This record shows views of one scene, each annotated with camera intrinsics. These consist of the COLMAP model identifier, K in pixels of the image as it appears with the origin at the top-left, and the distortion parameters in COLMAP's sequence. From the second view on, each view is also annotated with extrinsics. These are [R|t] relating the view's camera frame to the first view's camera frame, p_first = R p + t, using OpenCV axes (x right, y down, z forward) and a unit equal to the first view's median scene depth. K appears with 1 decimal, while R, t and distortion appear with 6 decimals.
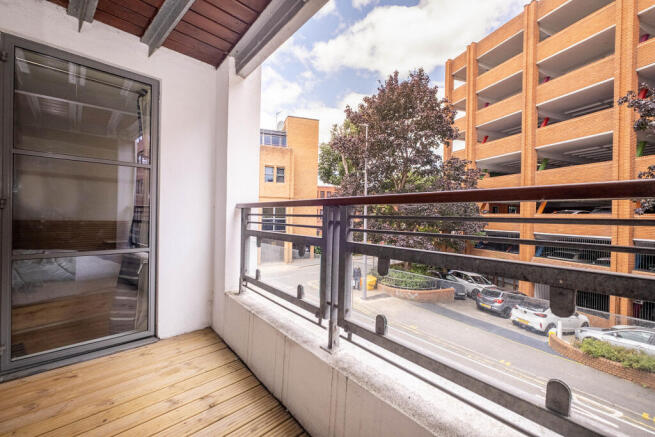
lens RADIAL K [[302.1, 0, 331.4], [0, 302.1, 215.1], [0, 0, 1]] dist [0.002481, -0.000160]
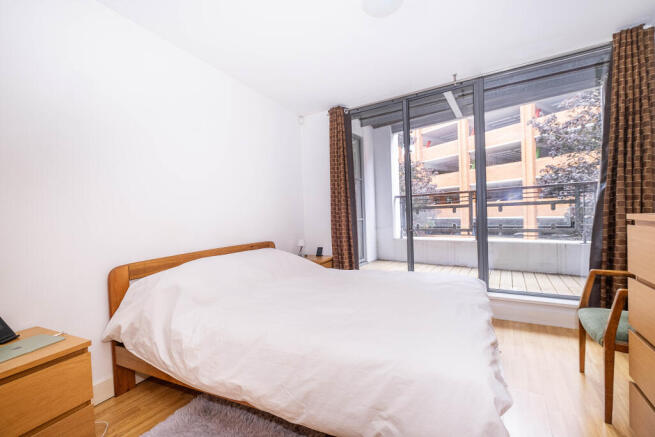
lens RADIAL K [[302.1, 0, 335.2], [0, 302.1, 217.1], [0, 0, 1]] dist [0.002481, -0.000160]
pose [[0.975700, -0.060151, 0.210691, -0.212751], [0.058959, 0.998189, 0.011937, 0.009985], [-0.211027, 0.000775, 0.977480, -0.175317]]
